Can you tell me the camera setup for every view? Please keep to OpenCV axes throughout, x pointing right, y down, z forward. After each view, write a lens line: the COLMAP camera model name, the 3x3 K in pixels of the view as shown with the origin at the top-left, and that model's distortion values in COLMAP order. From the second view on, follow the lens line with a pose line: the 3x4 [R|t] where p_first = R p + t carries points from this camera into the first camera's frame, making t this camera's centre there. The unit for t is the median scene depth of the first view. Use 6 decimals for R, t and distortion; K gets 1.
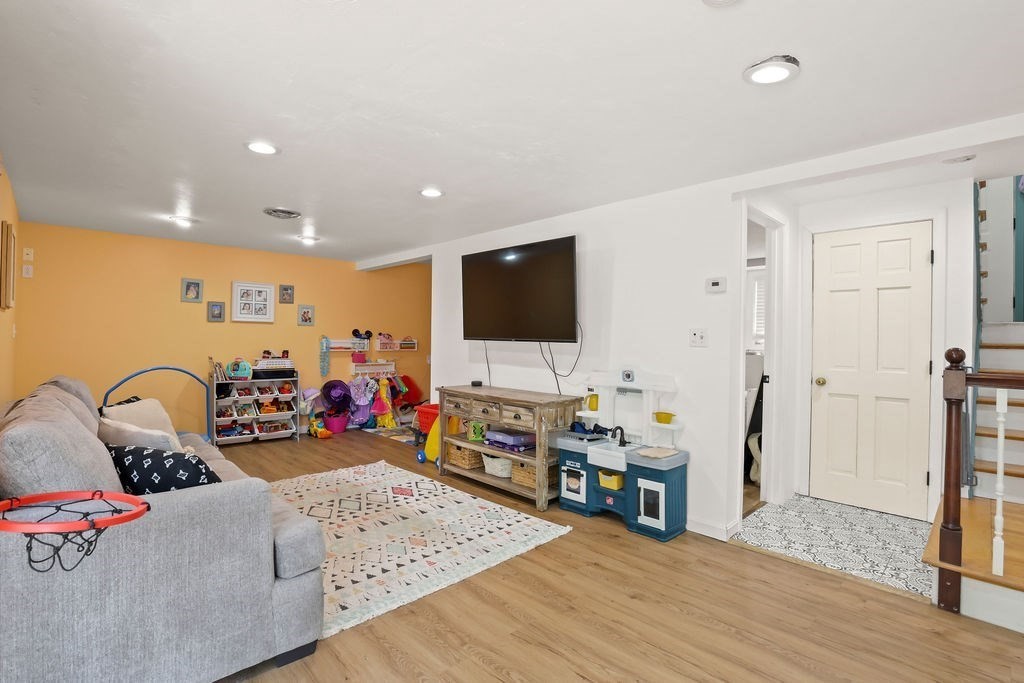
lens RADIAL K [[467.6, 0, 506.0], [0, 467.6, 340.2], [0, 0, 1]] dist [-0.020821, 0.000280]
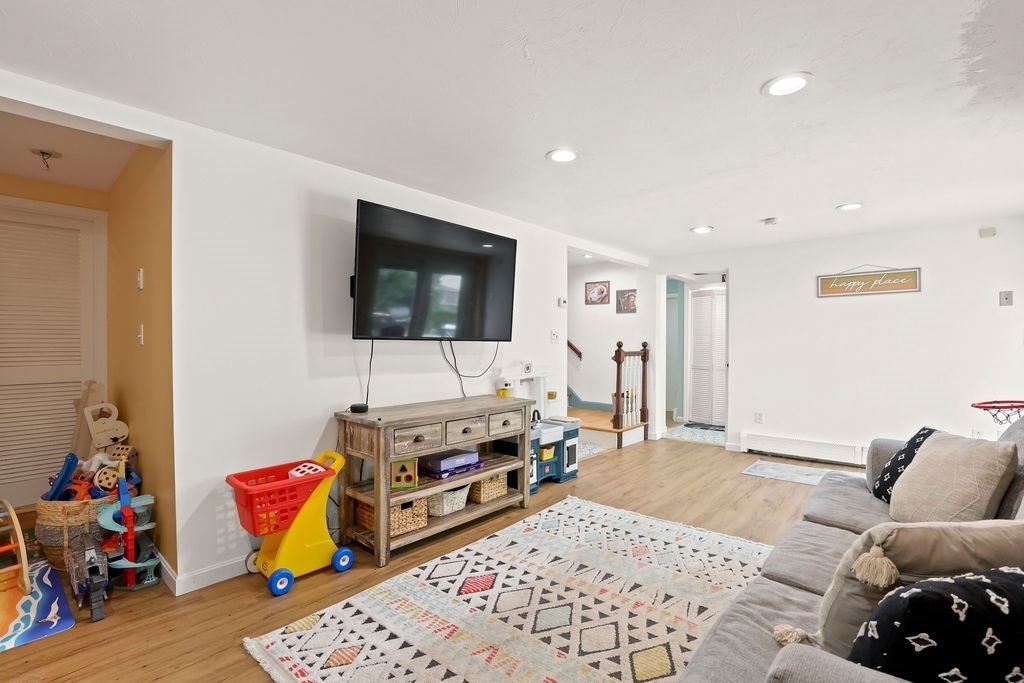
lens RADIAL K [[467.6, 0, 505.4], [0, 467.6, 345.7], [0, 0, 1]] dist [-0.020821, 0.000280]
pose [[-0.071125, -0.020769, 0.997251, -0.917993], [-0.006243, 0.999773, 0.020377, -0.006403], [-0.997448, -0.004776, -0.071239, 1.106715]]
